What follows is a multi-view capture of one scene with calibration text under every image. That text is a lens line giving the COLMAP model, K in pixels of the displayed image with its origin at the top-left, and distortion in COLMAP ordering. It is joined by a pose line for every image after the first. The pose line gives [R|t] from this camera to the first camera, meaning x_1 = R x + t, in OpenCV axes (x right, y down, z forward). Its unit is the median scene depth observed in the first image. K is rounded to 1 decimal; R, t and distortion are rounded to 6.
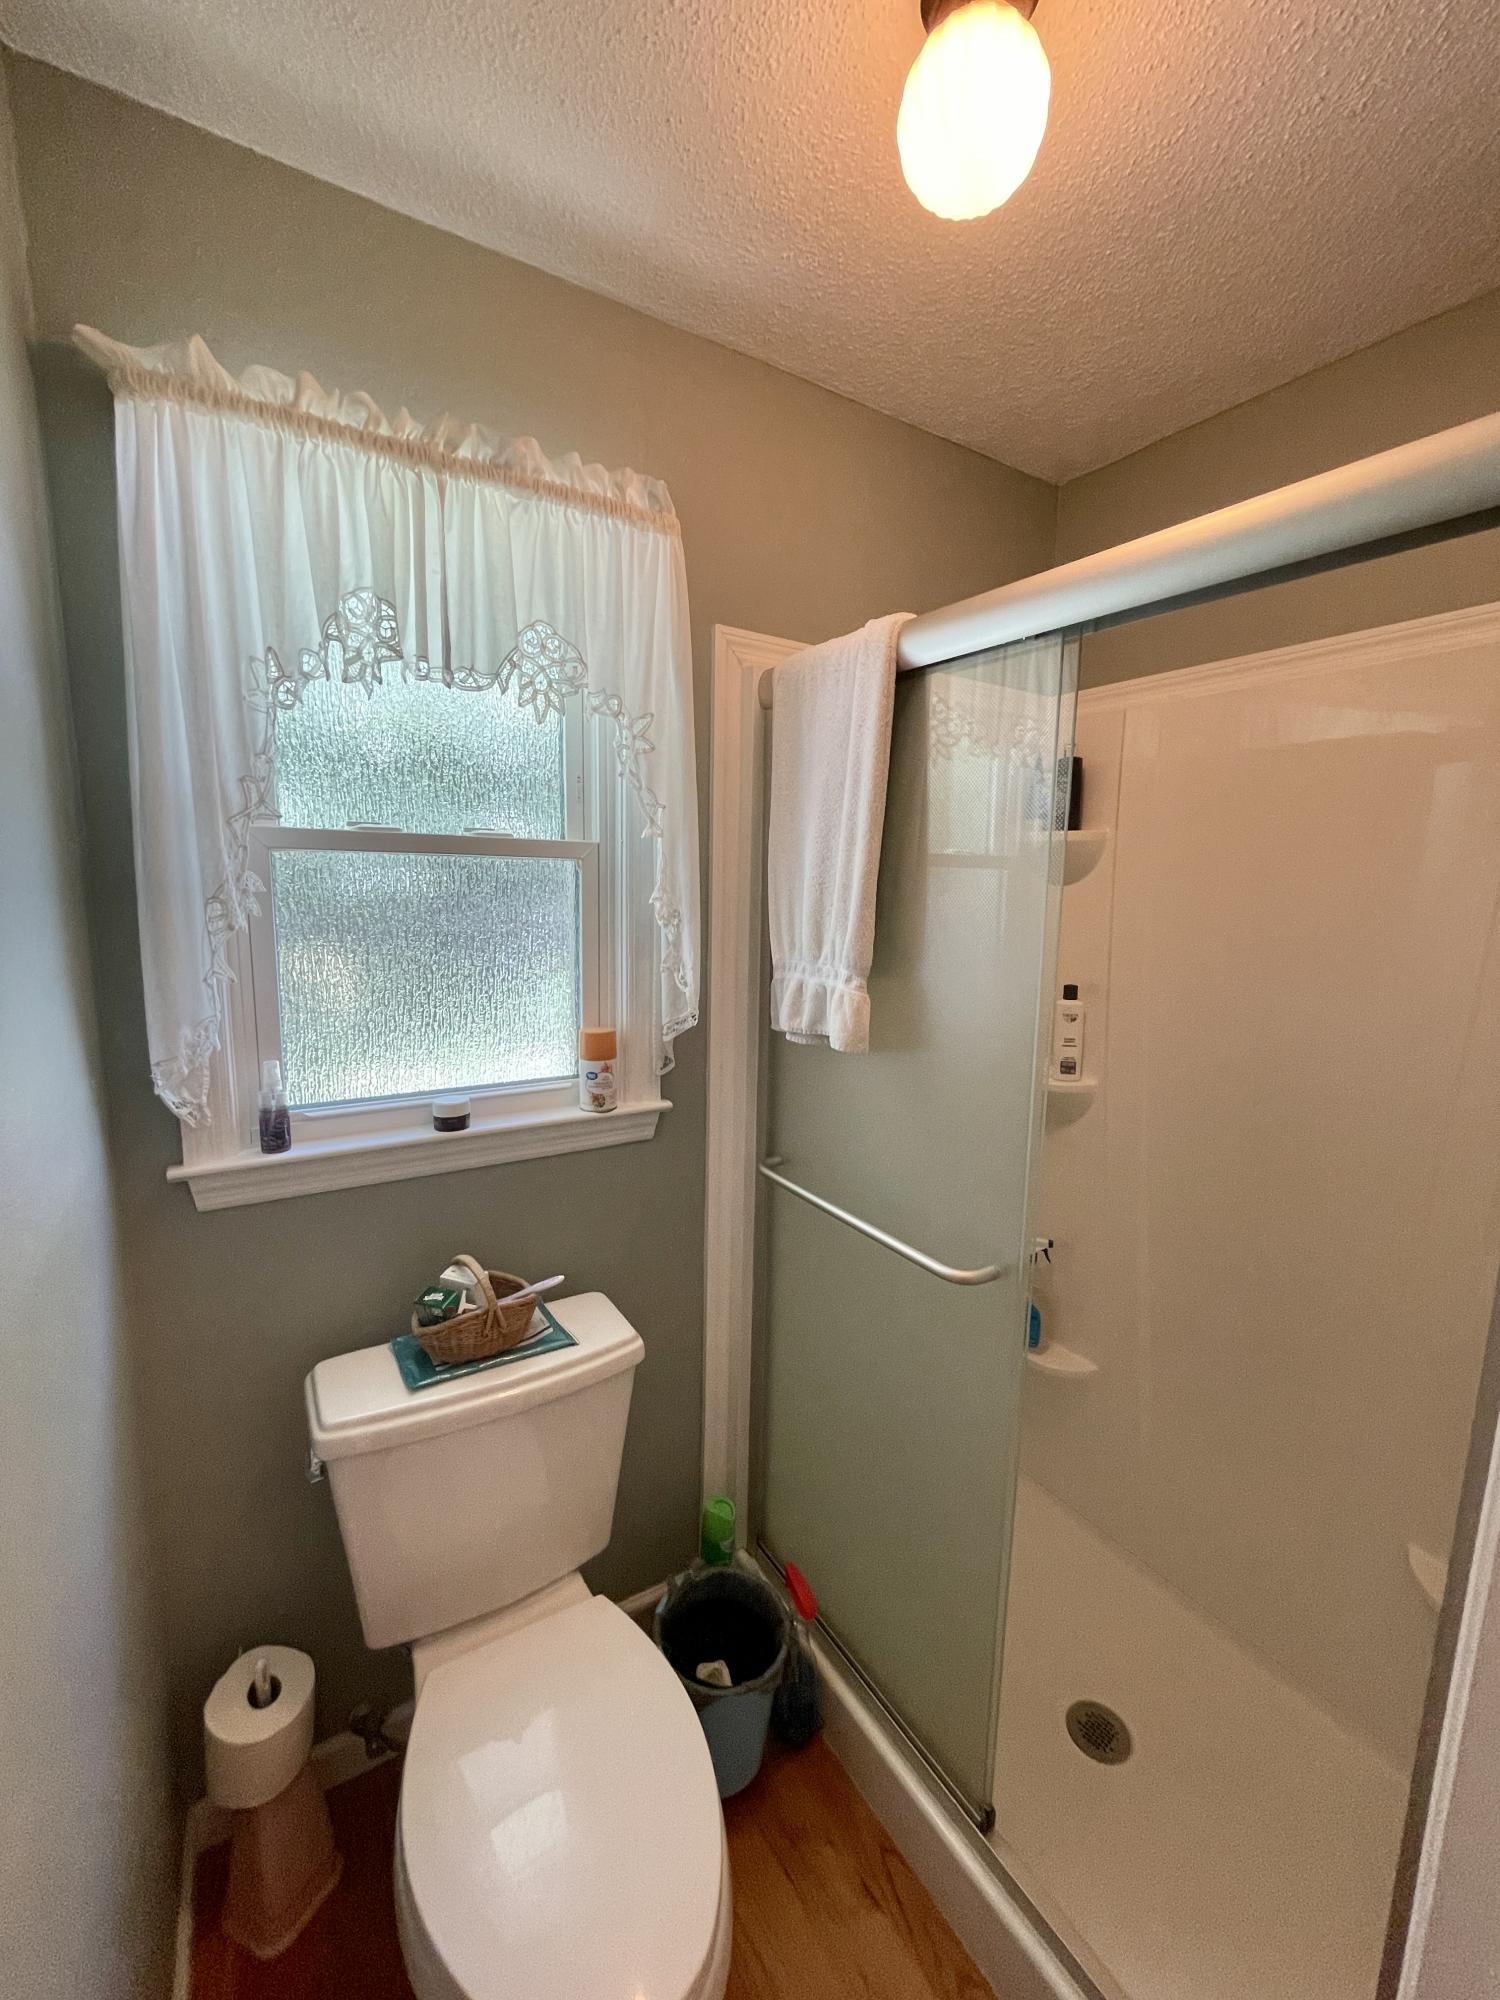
lens RADIAL K [[811.3, 0, 749.1], [0, 811.3, 1000.8], [0, 0, 1]] dist [-0.007049, -0.000367]
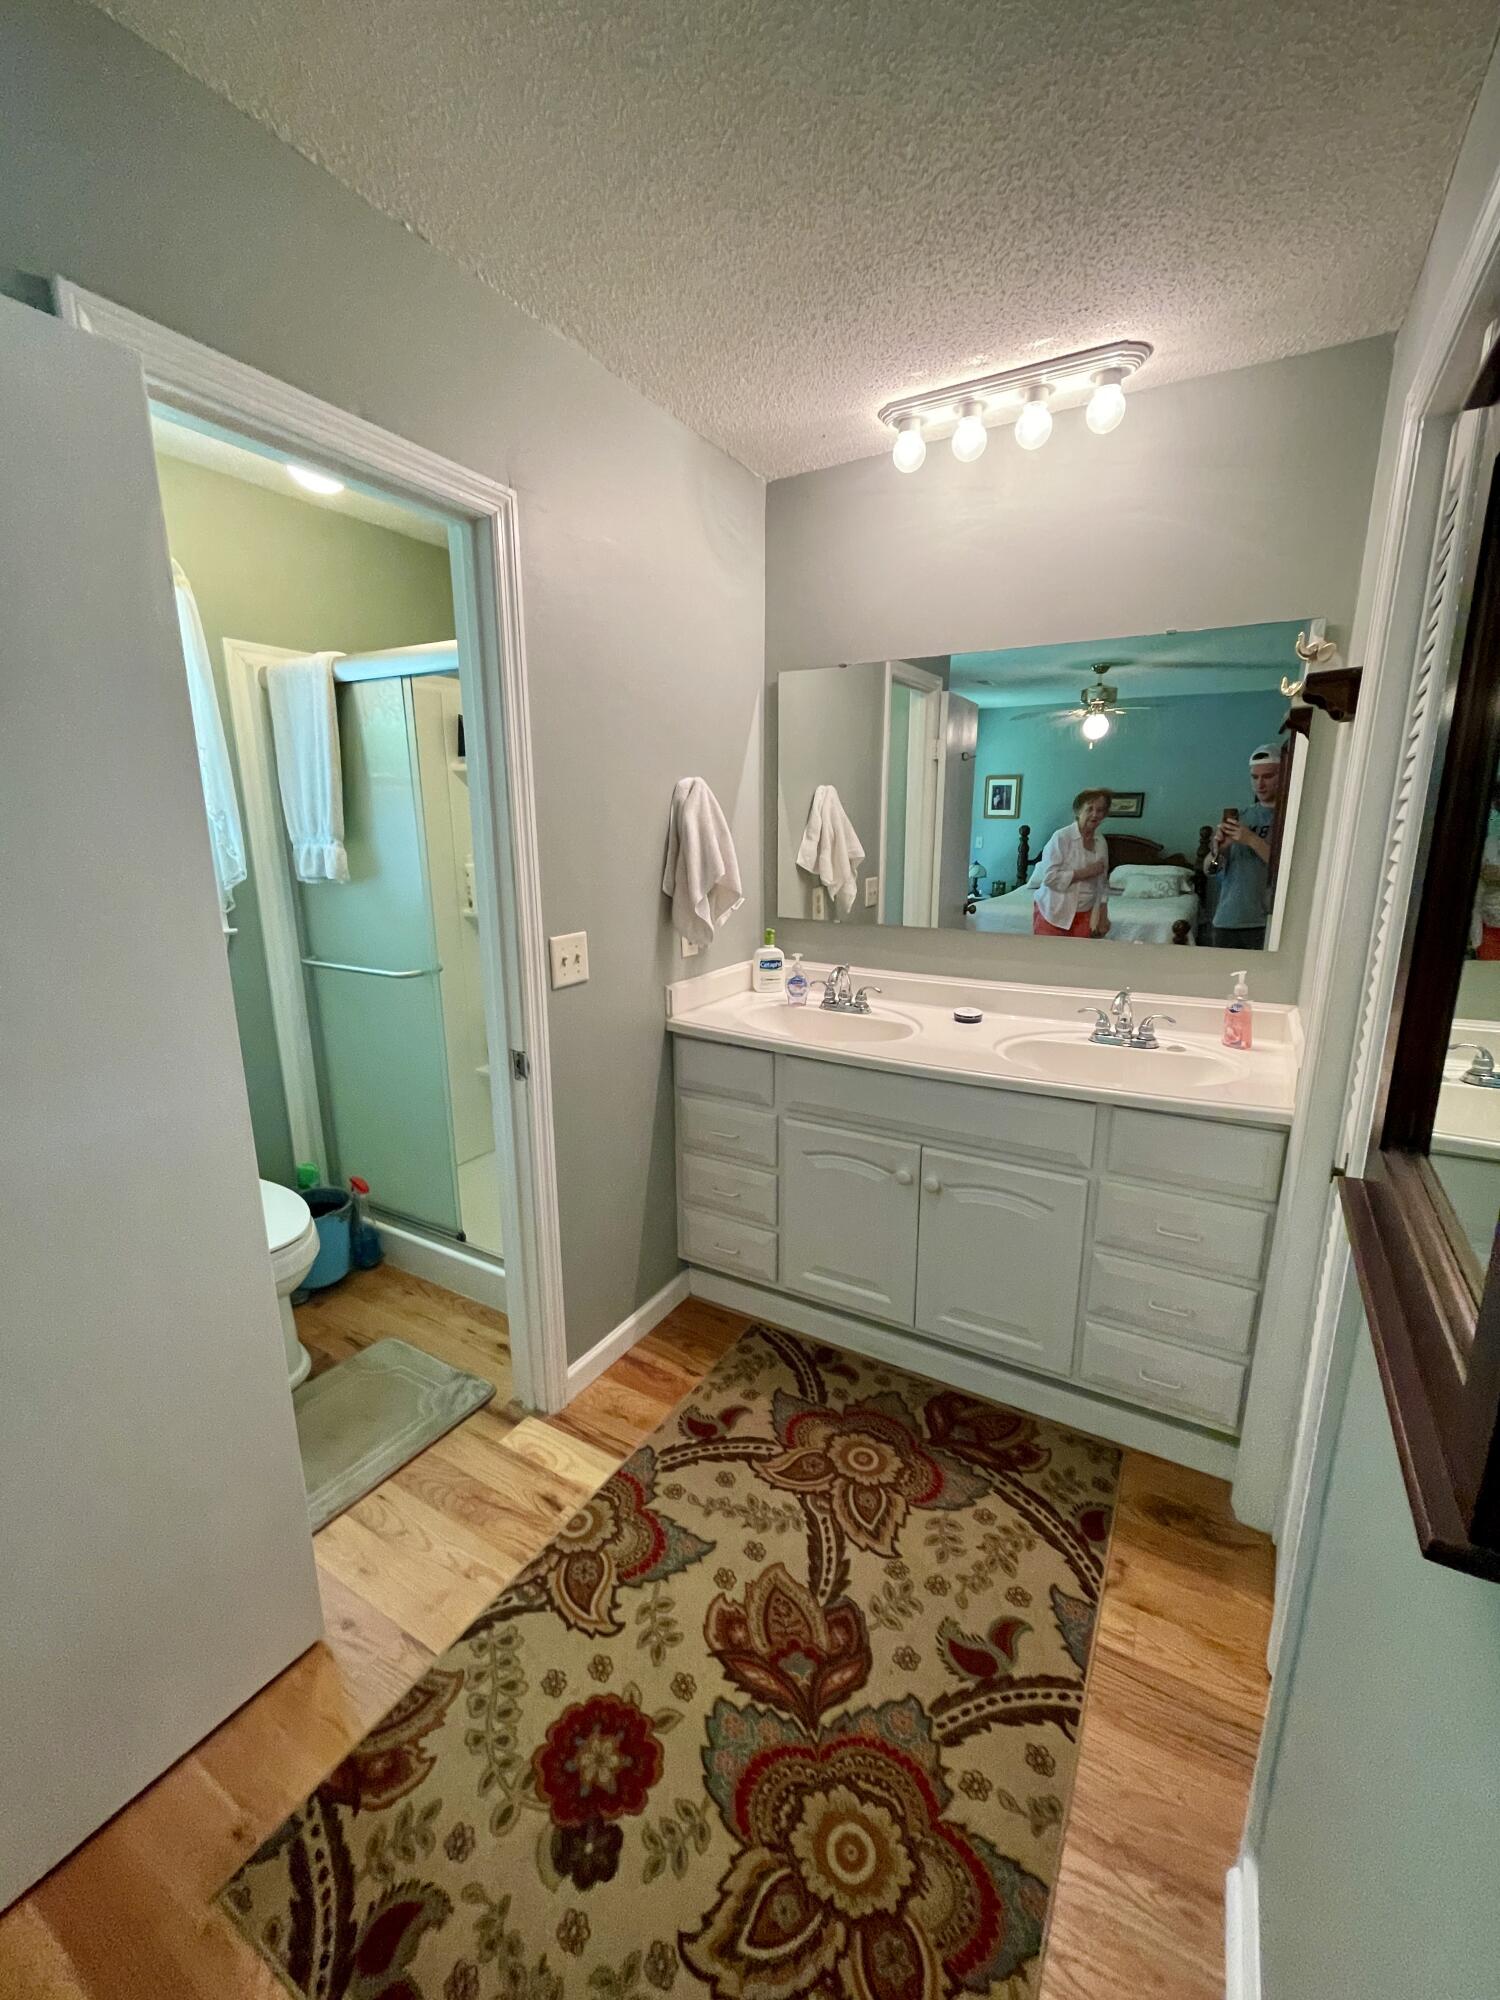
lens RADIAL K [[811.3, 0, 753.8], [0, 811.3, 1008.0], [0, 0, 1]] dist [-0.007049, -0.000367]
pose [[0.879196, -0.128922, 0.458688, 0.060727], [0.087755, 0.990043, 0.110063, 0.212291], [-0.468310, -0.056514, 0.881755, -1.062677]]
